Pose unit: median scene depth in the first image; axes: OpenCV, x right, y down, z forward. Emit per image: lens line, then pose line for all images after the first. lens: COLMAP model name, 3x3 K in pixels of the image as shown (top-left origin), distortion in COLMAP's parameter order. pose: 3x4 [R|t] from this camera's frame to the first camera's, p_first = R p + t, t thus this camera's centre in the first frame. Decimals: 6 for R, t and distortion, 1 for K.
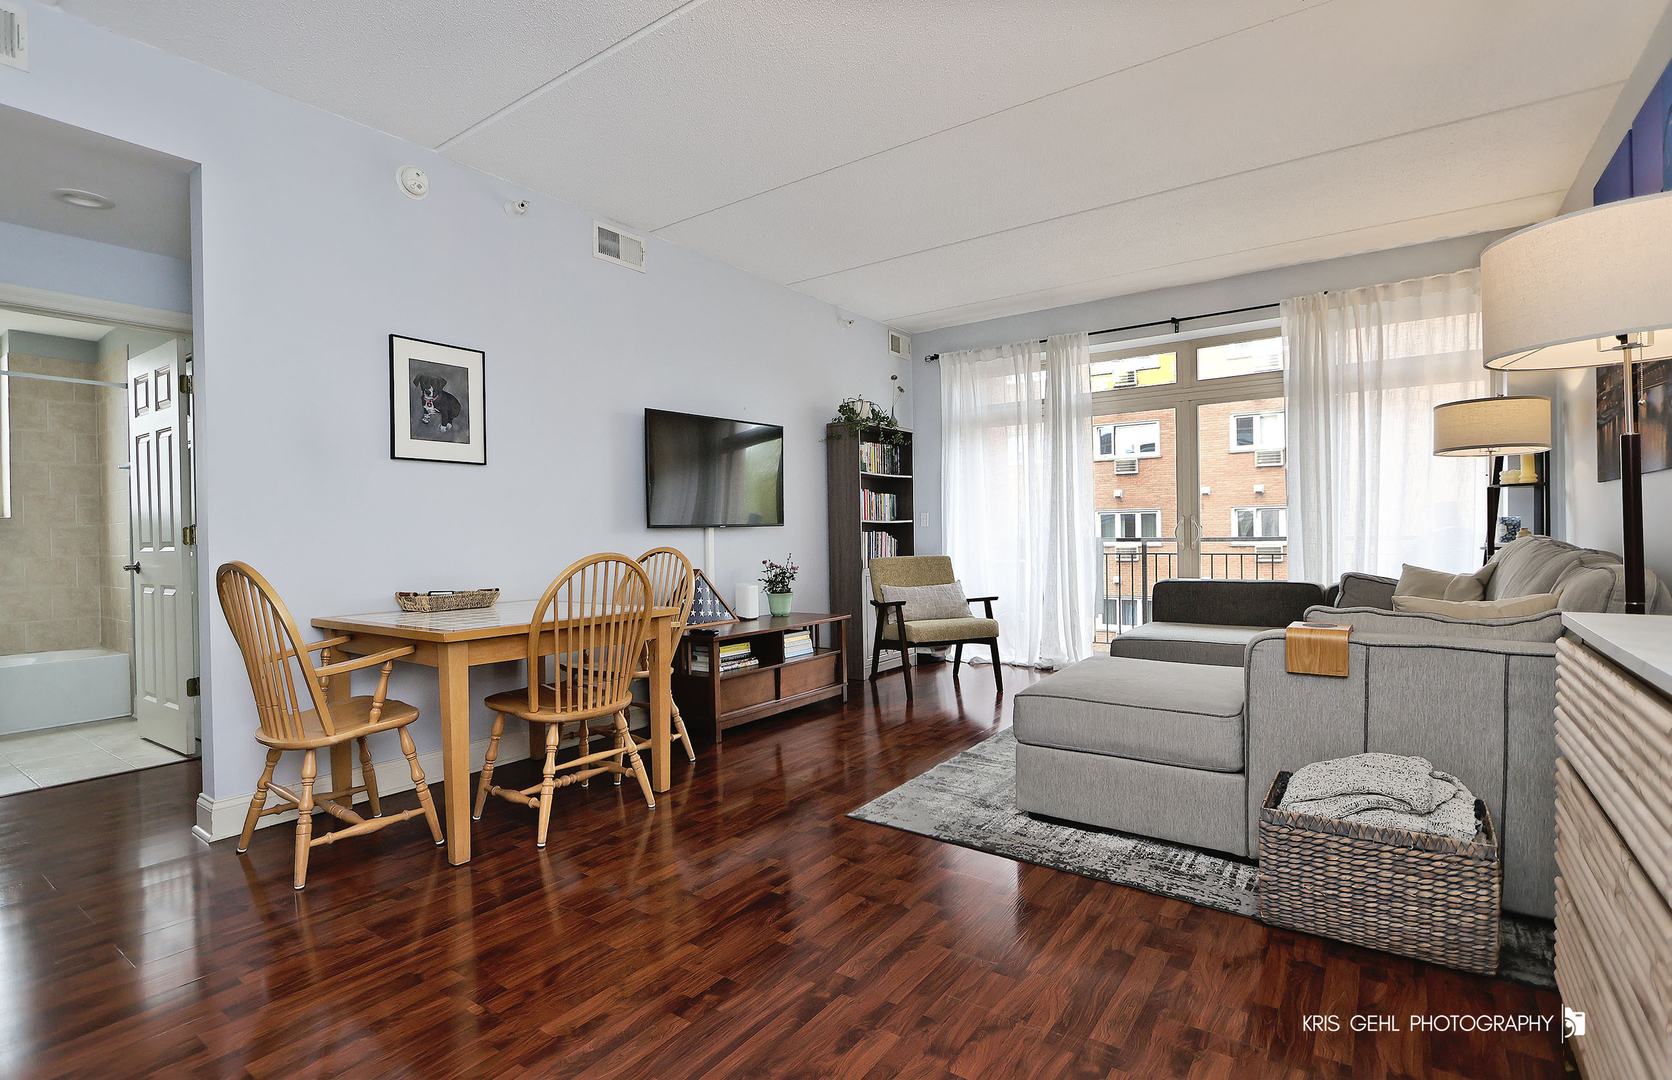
lens RADIAL K [[806.9, 0, 826.0], [0, 806.9, 546.1], [0, 0, 1]] dist [-0.017787, 0.000667]
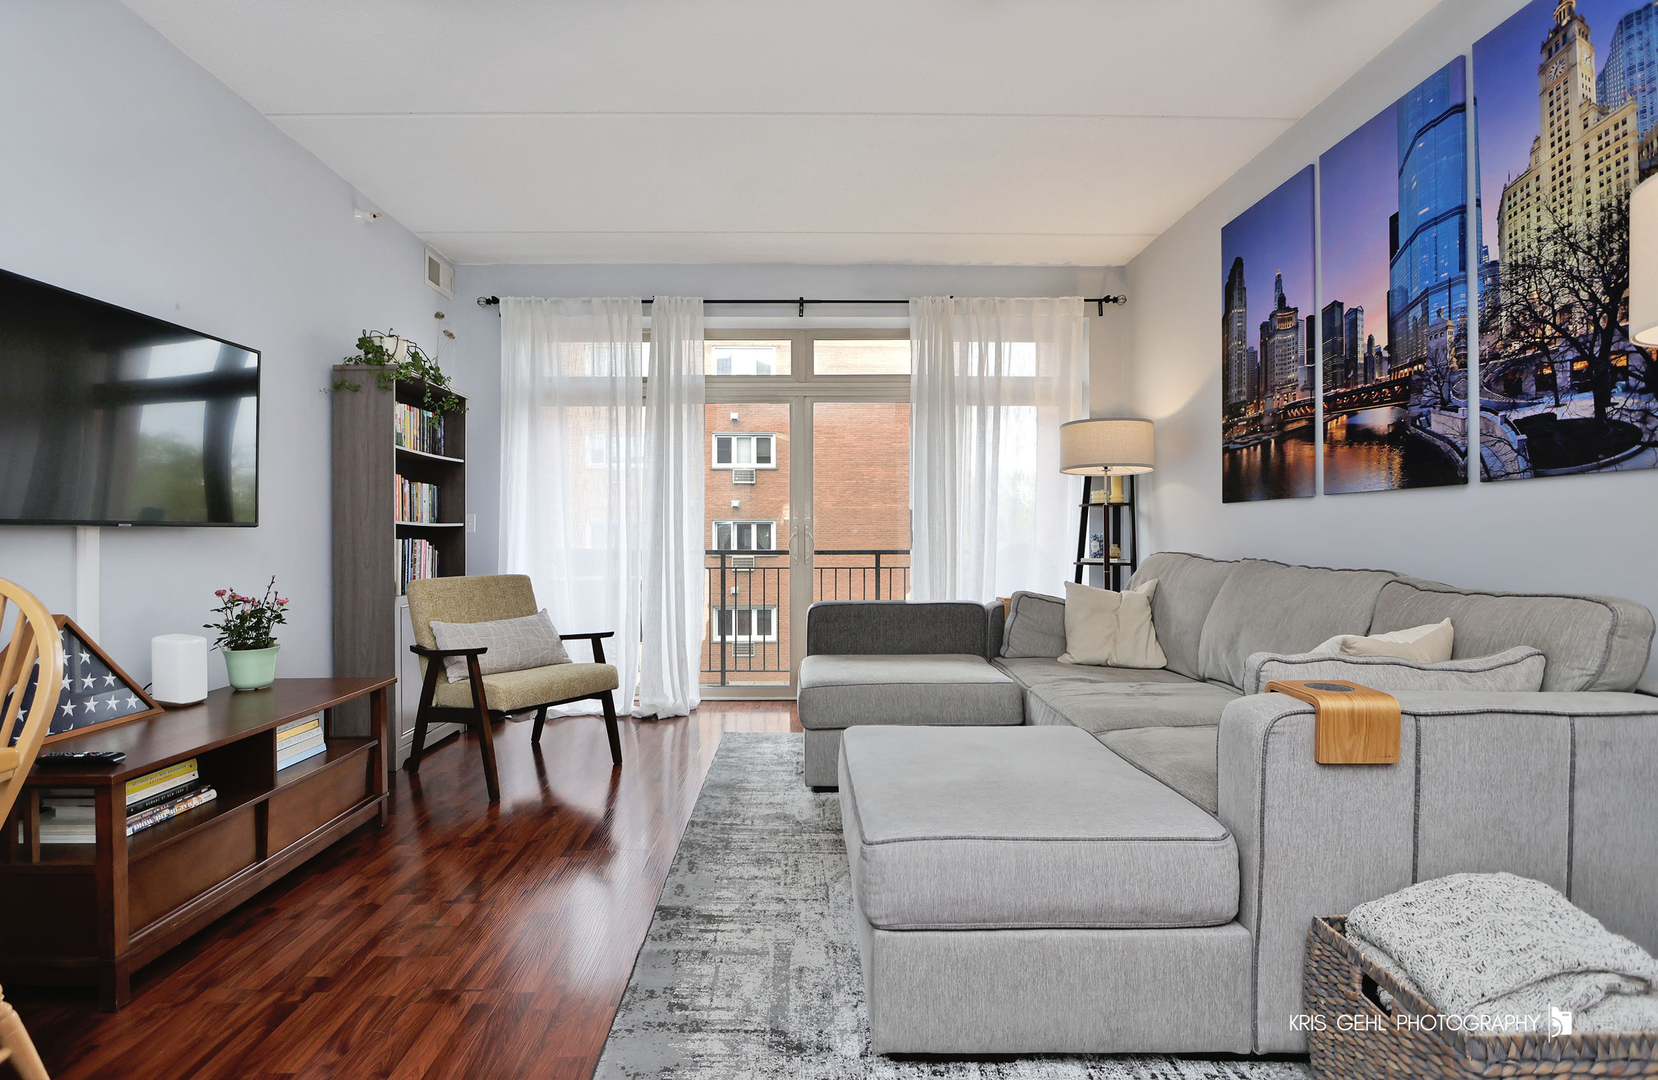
lens RADIAL K [[800.1, 0, 822.2], [0, 800.1, 537.1], [0, 0, 1]] dist [-0.017787, 0.000667]
pose [[0.803367, 0.016149, 0.595266, -0.064485], [-0.002774, 0.999723, -0.023378, -0.005947], [-0.595478, 0.017130, 0.803189, 0.314520]]
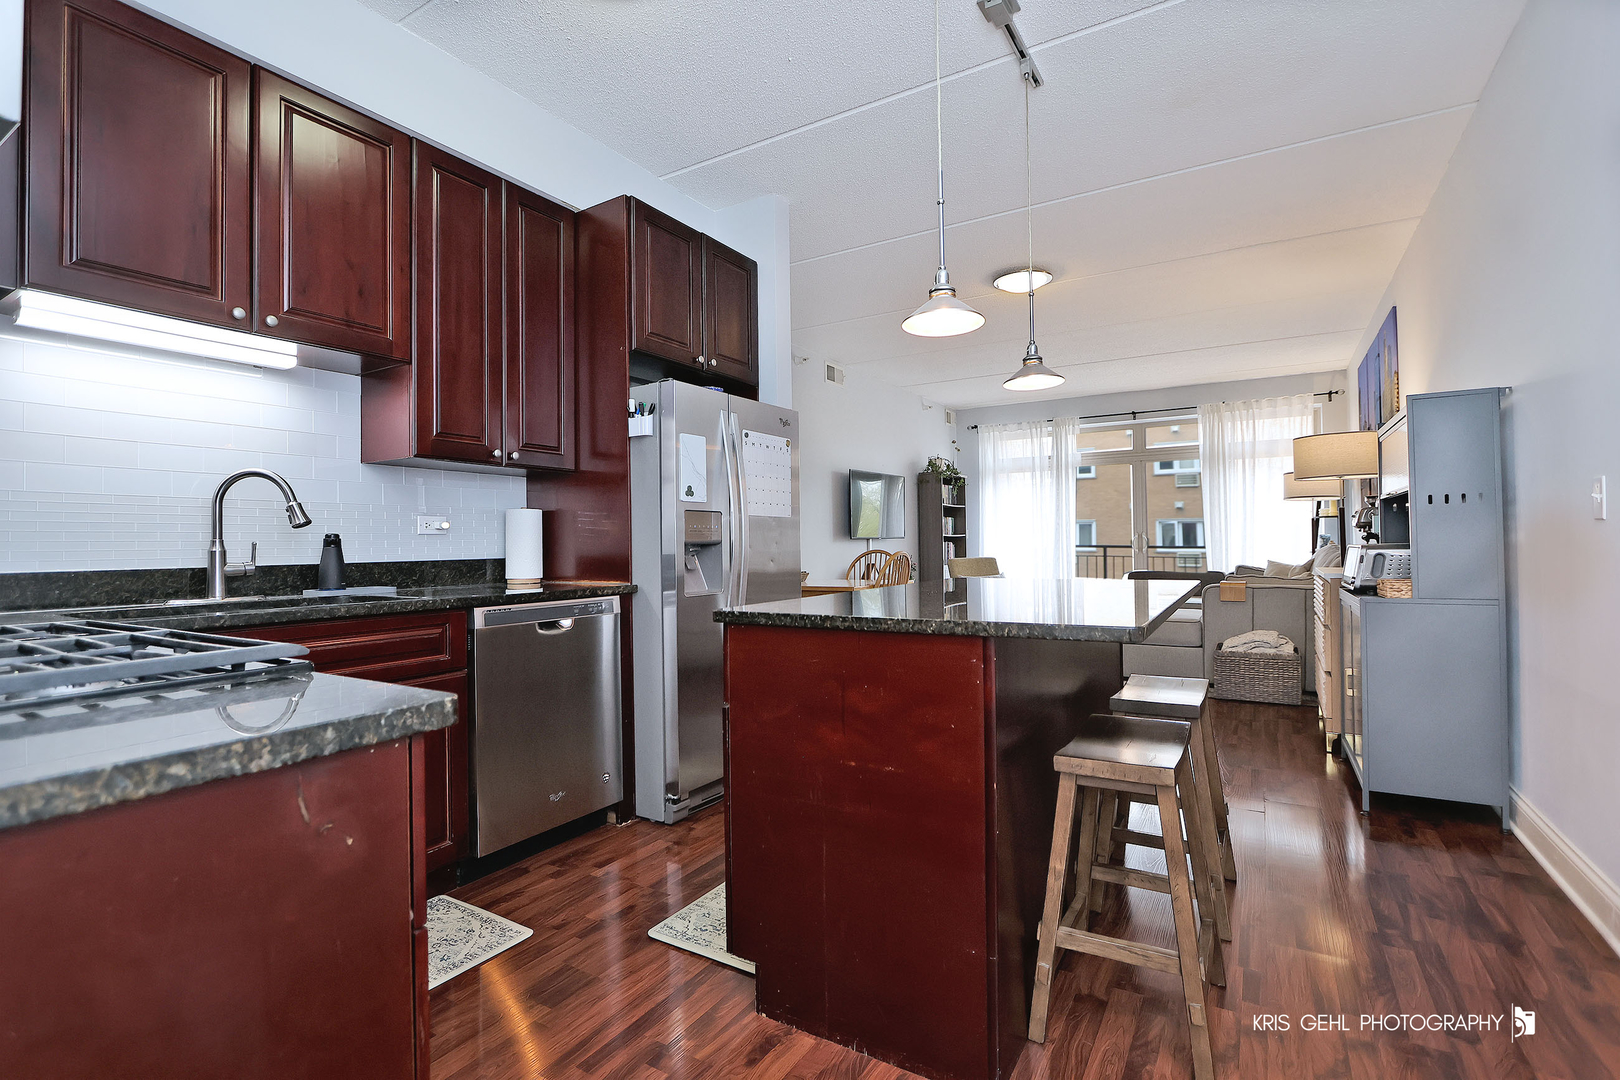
lens RADIAL K [[800.9, 0, 812.9], [0, 800.9, 541.5], [0, 0, 1]] dist [0.009757, -0.000342]
pose [[0.994322, 0.003495, 0.106359, -0.412953], [-0.001206, 0.999766, -0.021575, 0.016915], [-0.106410, 0.021325, 0.994094, -0.582594]]
